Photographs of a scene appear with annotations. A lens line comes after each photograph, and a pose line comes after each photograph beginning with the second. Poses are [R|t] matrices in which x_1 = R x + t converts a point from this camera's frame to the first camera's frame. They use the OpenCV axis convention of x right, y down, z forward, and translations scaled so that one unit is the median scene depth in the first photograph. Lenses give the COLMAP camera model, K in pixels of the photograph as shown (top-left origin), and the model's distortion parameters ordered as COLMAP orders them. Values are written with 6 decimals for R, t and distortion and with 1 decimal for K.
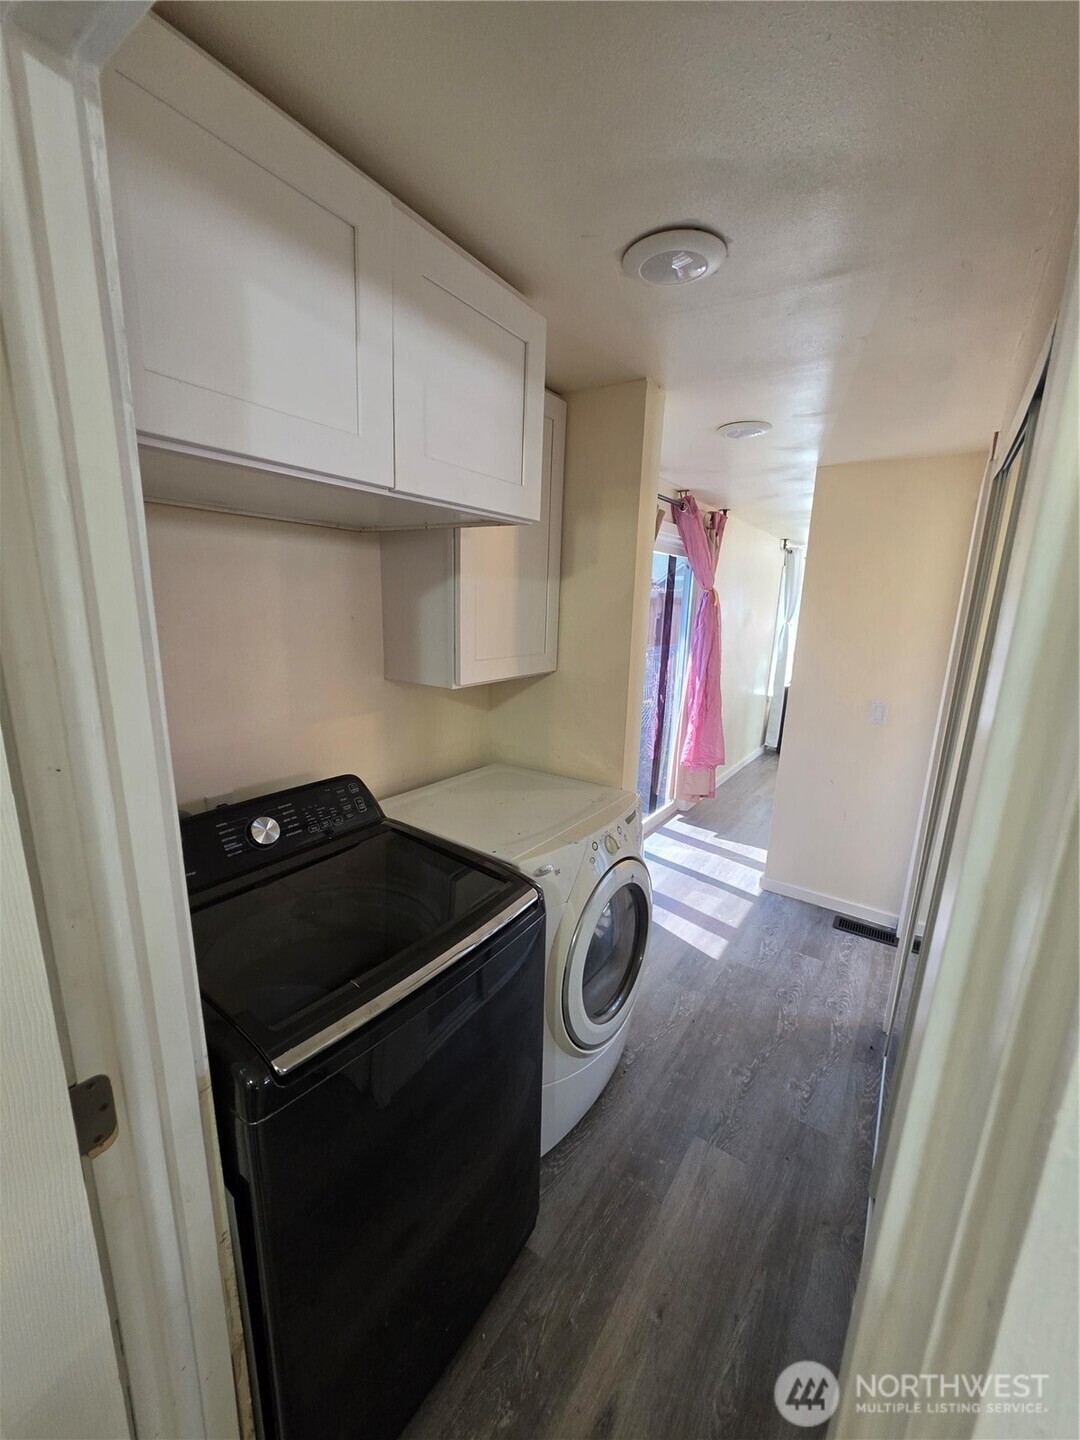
lens RADIAL K [[574.7, 0, 536.0], [0, 574.7, 728.1], [0, 0, 1]] dist [-0.001611, 0.000567]
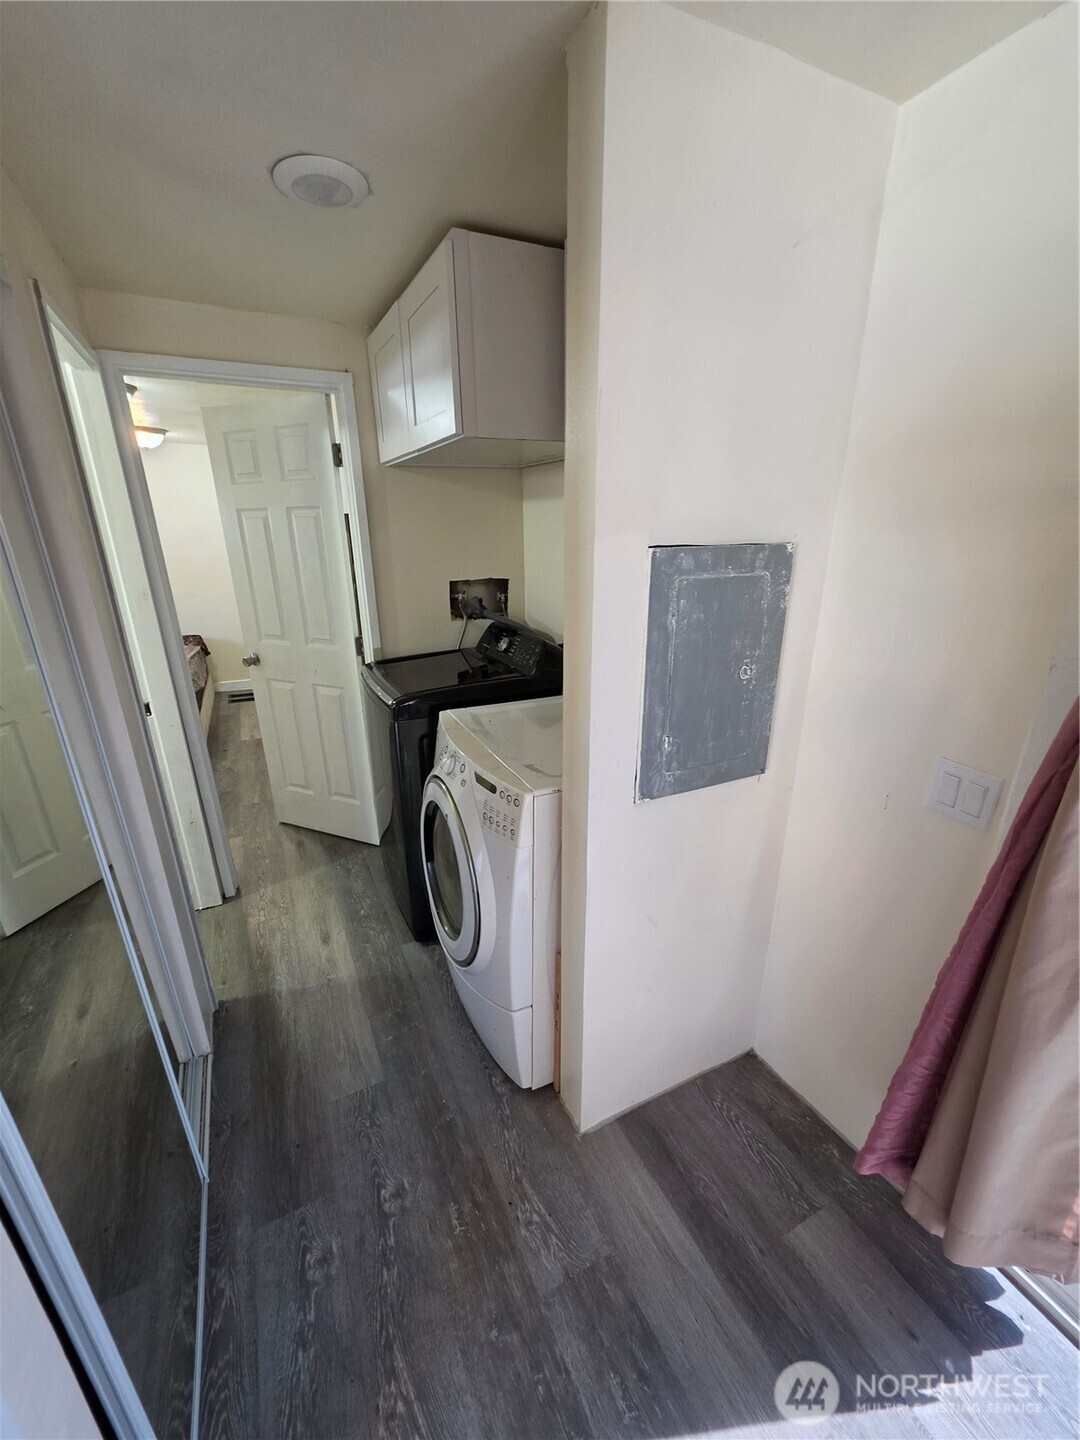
lens RADIAL K [[574.7, 0, 536.0], [0, 574.7, 728.1], [0, 0, 1]] dist [-0.001611, 0.000567]
pose [[-0.482466, 0.274335, -0.831845, 0.441055], [-0.201197, 0.889585, 0.410071, -0.146346], [0.852494, 0.365210, -0.374000, 0.755946]]
